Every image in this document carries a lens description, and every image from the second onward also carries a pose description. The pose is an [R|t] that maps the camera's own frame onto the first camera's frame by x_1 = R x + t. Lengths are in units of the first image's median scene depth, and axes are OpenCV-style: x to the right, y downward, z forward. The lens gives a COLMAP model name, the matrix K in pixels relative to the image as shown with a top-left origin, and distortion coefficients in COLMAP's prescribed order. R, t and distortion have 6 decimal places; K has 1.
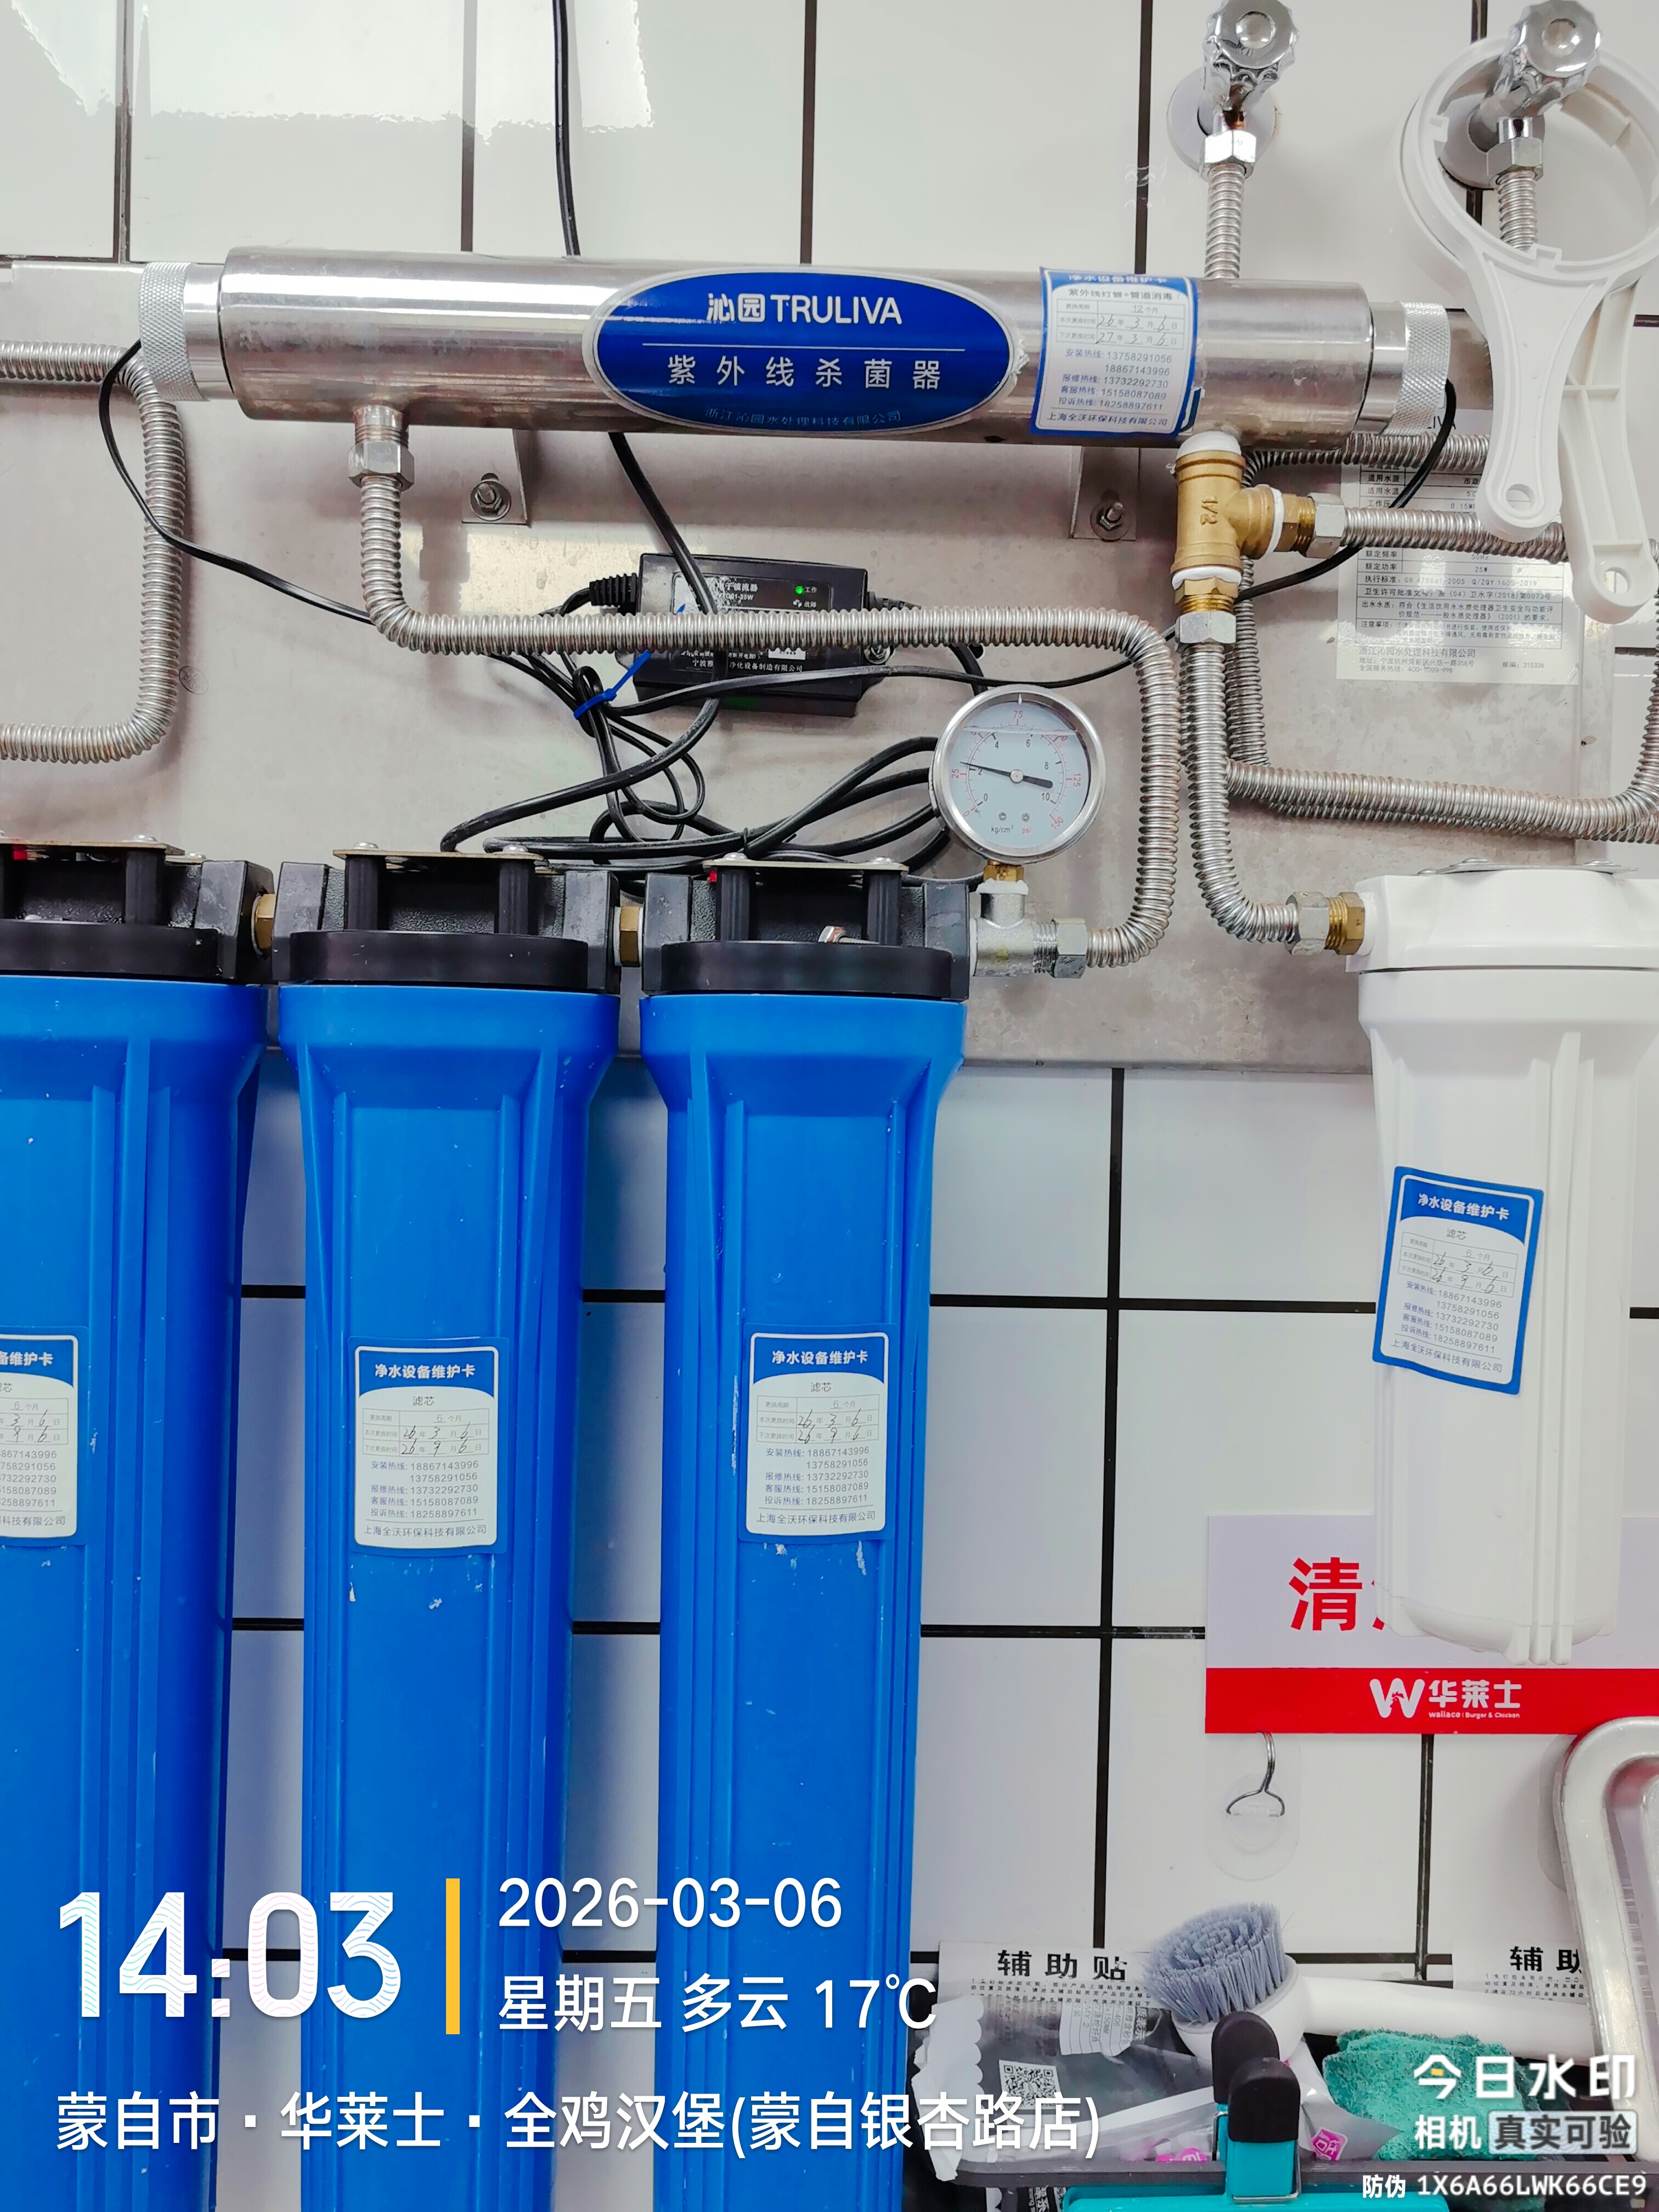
lens RADIAL K [[1766.5, 0, 824.8], [0, 1766.5, 1103.0], [0, 0, 1]] dist [0.012600, -0.006266]
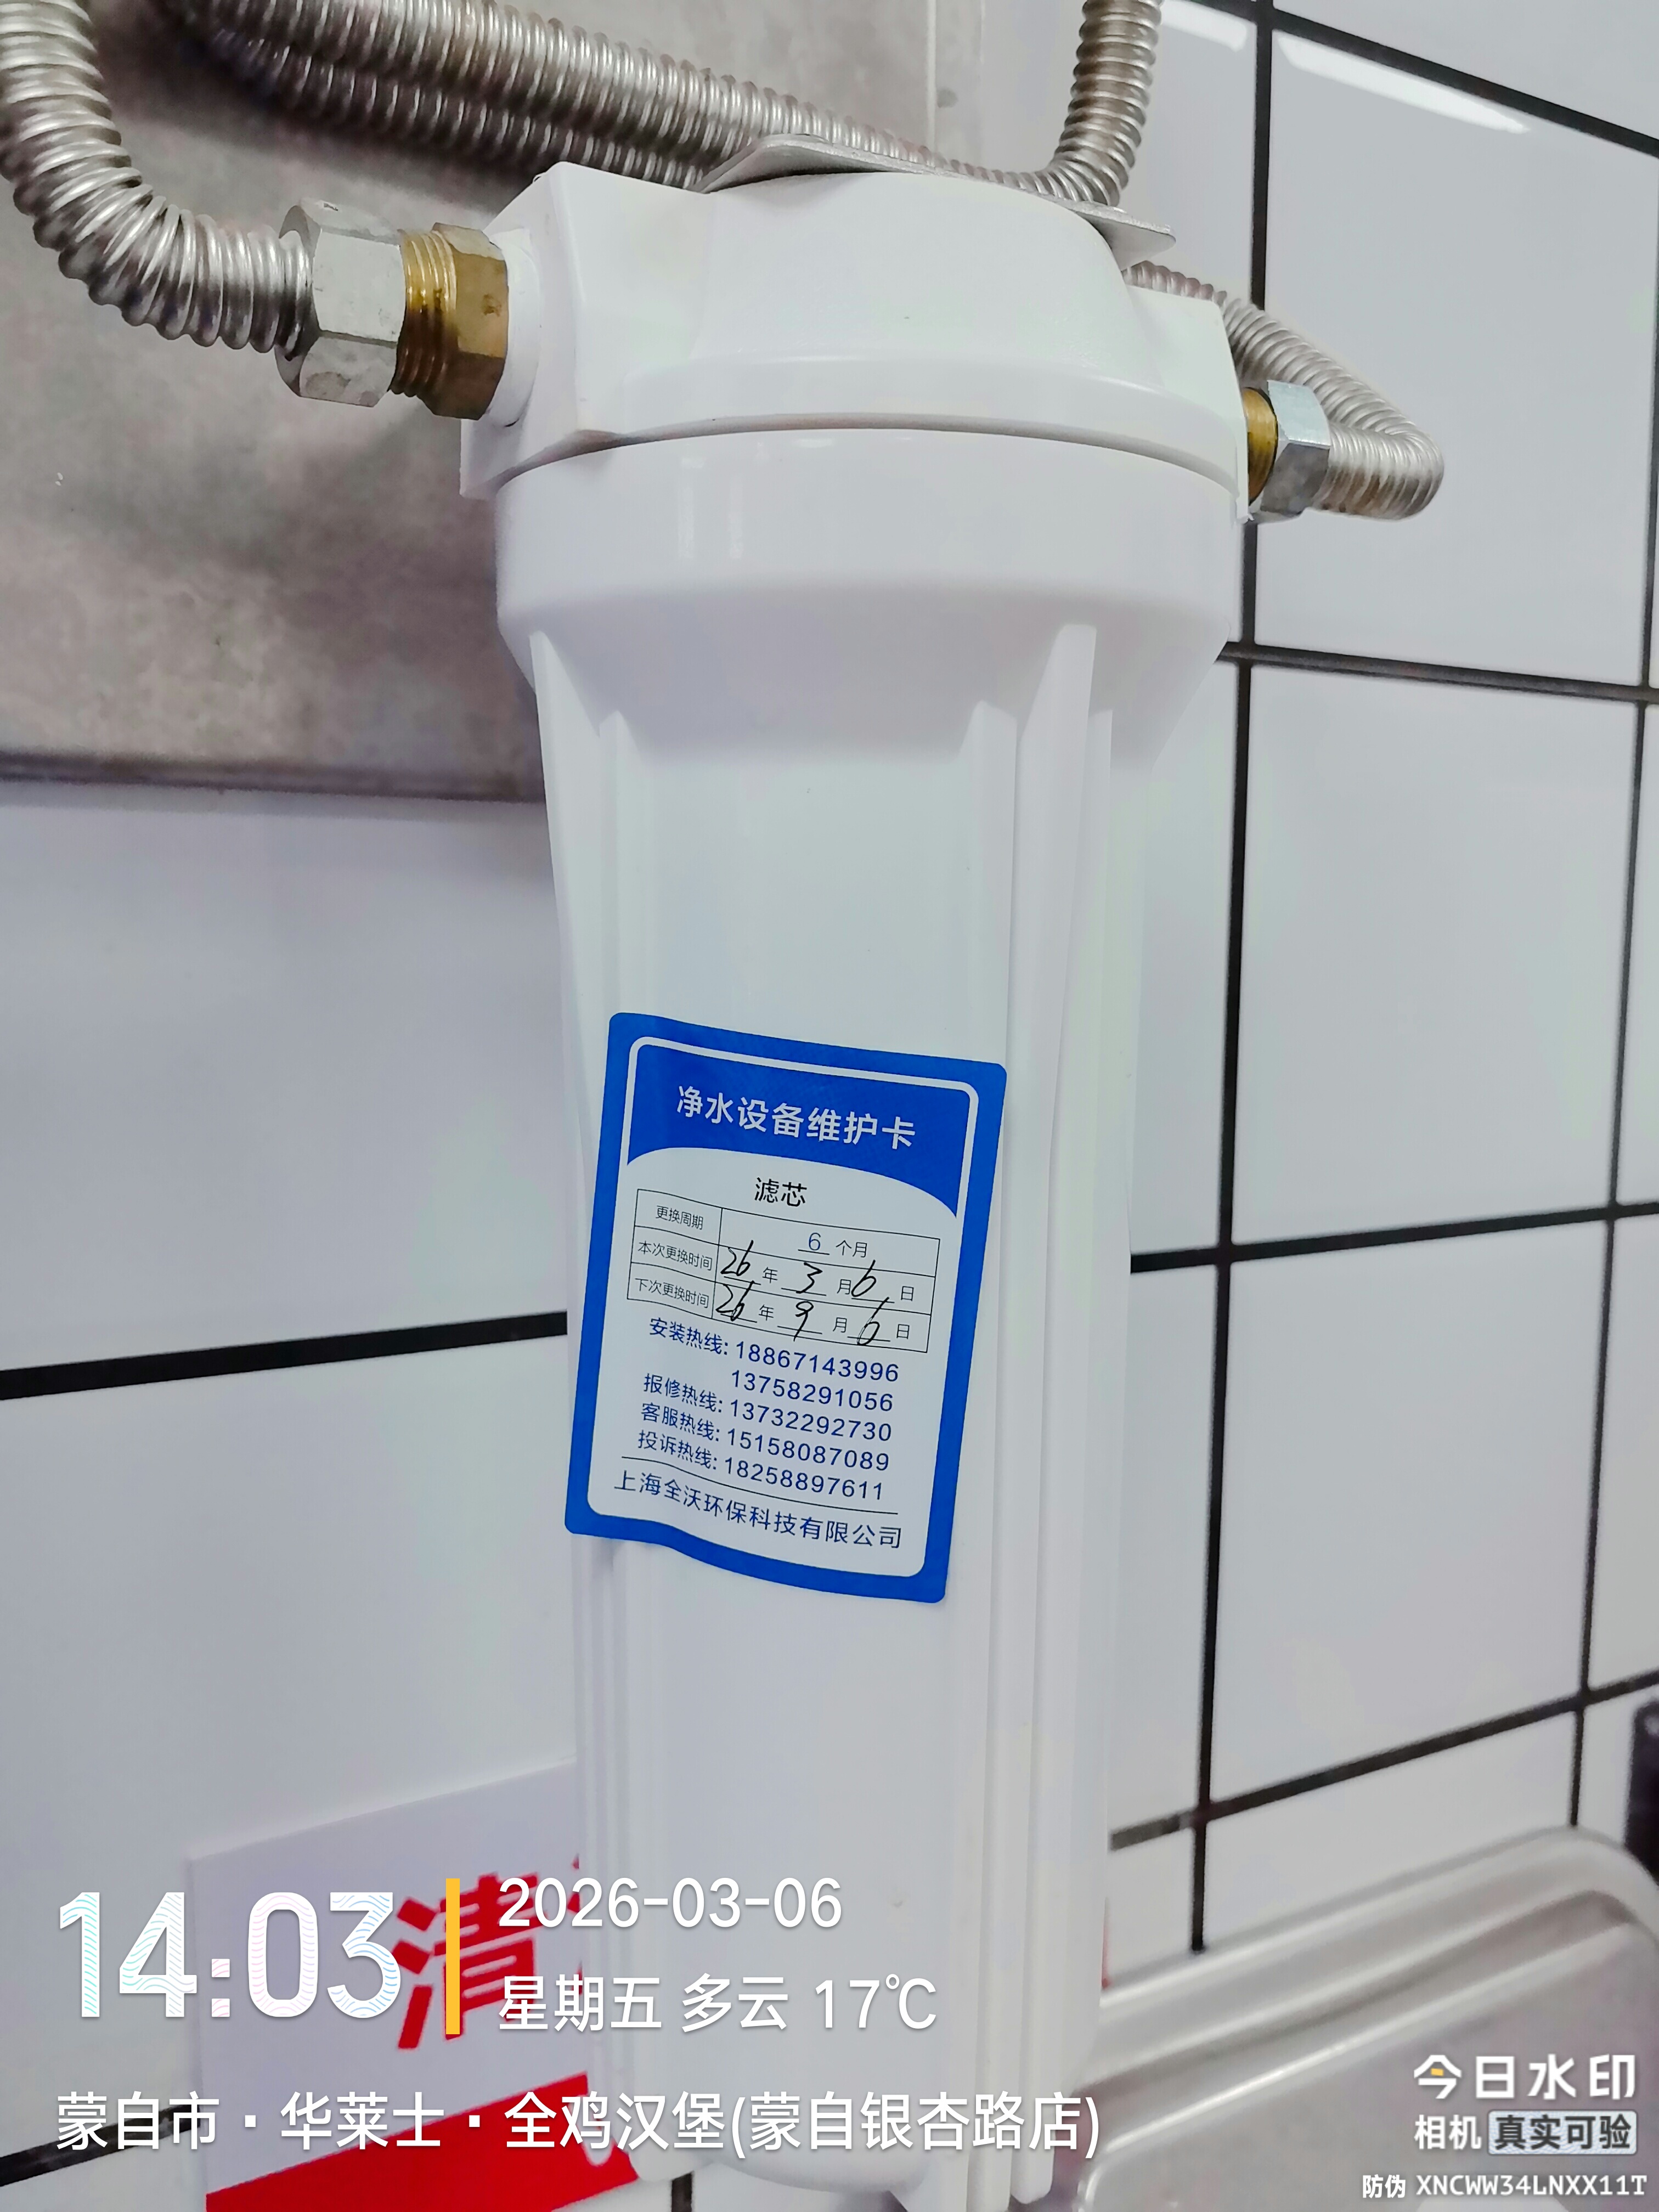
lens RADIAL K [[1766.5, 0, 842.3], [0, 1766.5, 1099.5], [0, 0, 1]] dist [0.012600, -0.006266]
pose [[0.883351, -0.058362, 0.465064, 0.194160], [0.017860, 0.995688, 0.091029, 0.021212], [-0.468371, -0.072105, 0.880585, 0.656524]]
